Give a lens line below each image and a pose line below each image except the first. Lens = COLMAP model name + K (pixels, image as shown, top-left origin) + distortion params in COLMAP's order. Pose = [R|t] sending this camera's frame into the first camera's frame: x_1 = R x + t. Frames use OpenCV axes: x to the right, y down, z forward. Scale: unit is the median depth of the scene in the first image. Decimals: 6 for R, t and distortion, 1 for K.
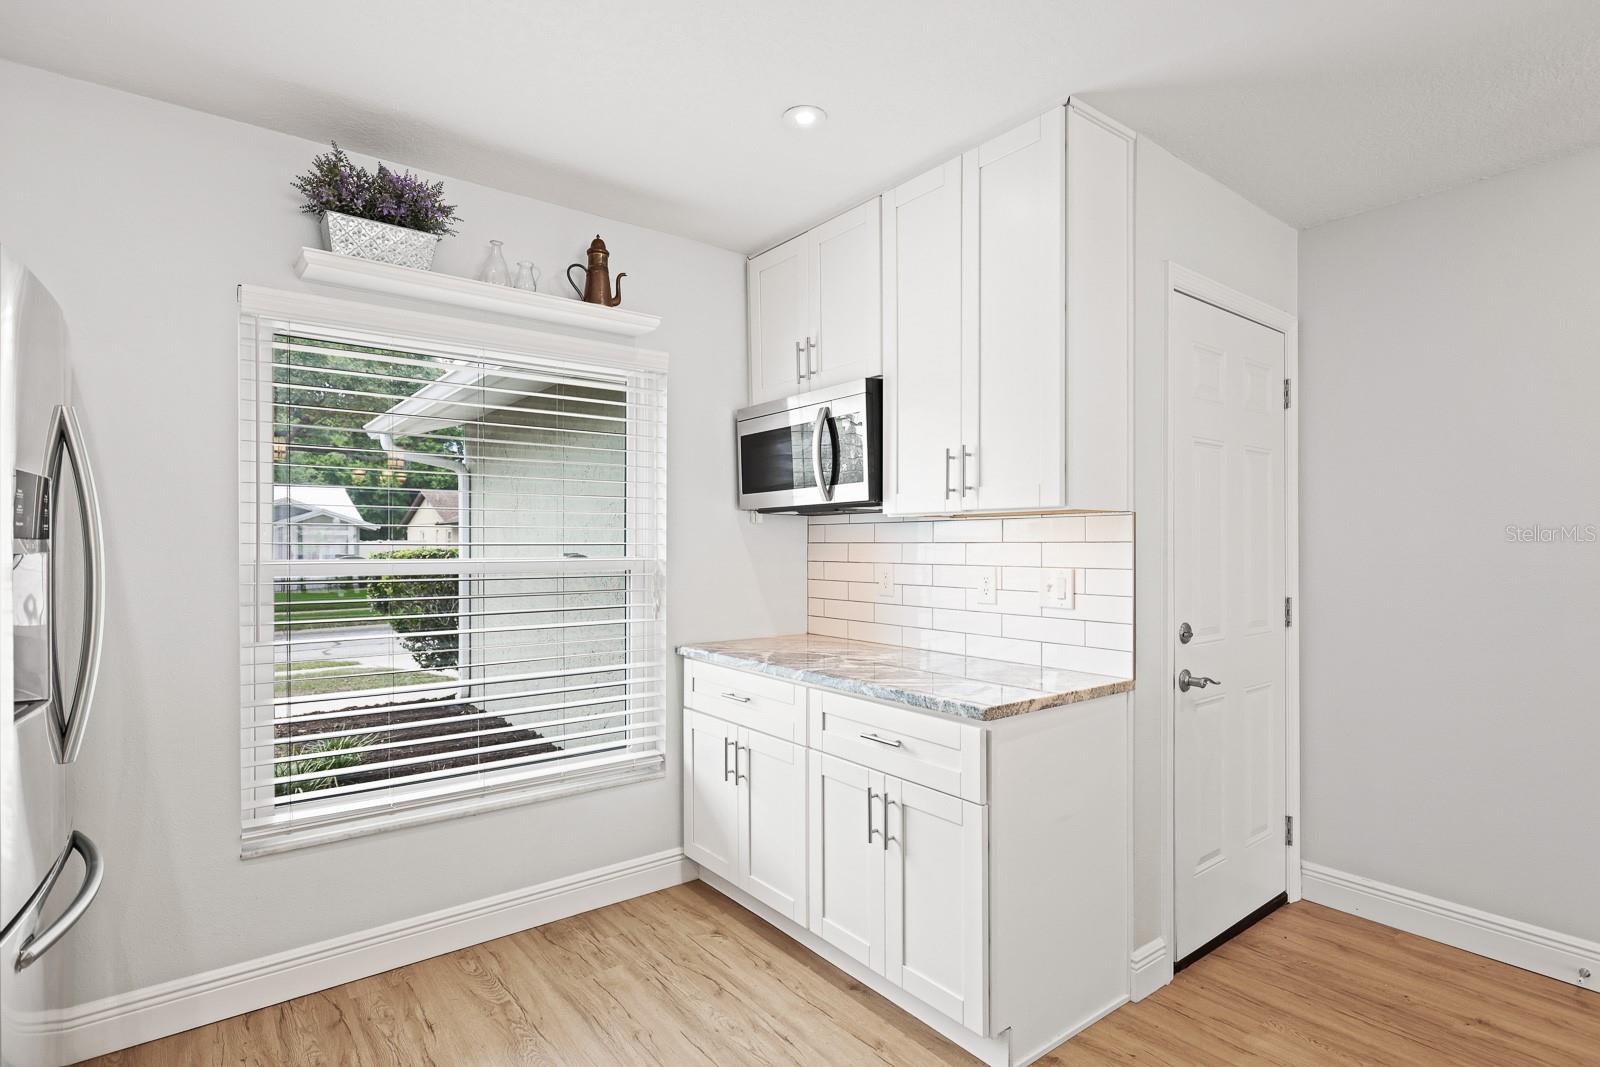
lens RADIAL K [[834.4, 0, 802.1], [0, 834.4, 527.1], [0, 0, 1]] dist [0.002037, -0.000465]
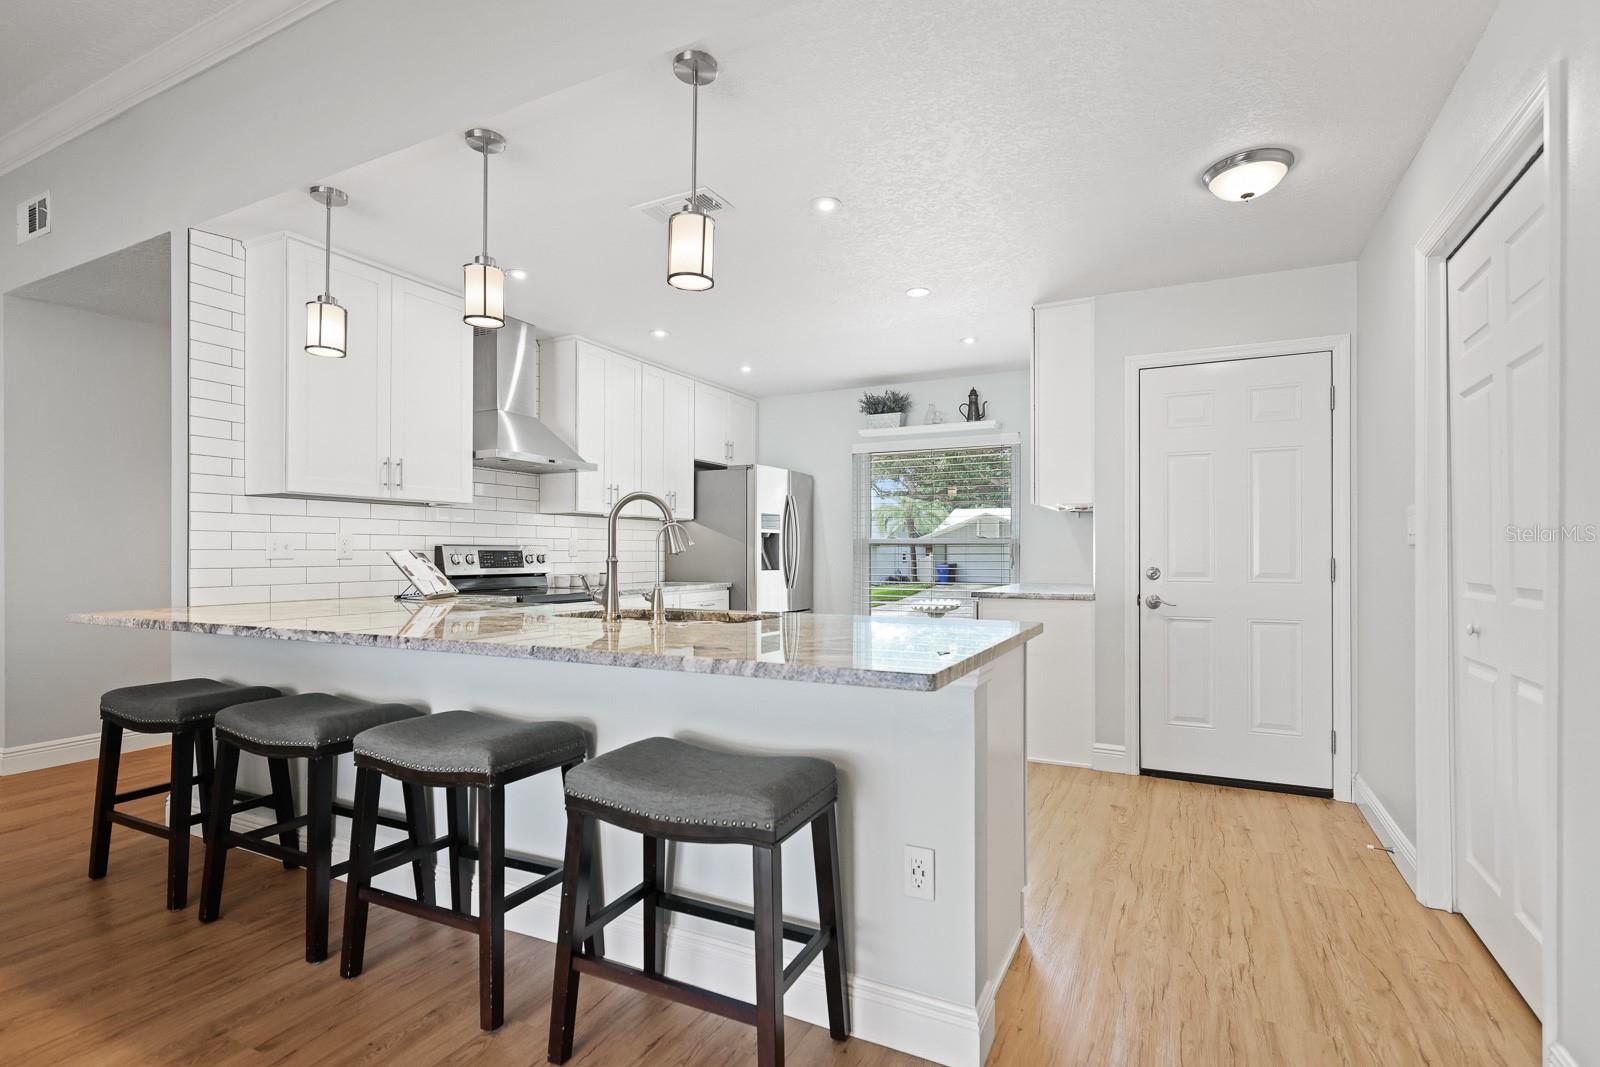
lens RADIAL K [[748.8, 0, 805.6], [0, 748.8, 550.4], [0, 0, 1]] dist [0.002087, 0.000779]
pose [[0.430939, -0.002427, -0.902378, 1.491023], [0.009527, 0.999953, 0.001860, 0.069711], [0.902331, -0.009398, 0.430942, -0.257408]]
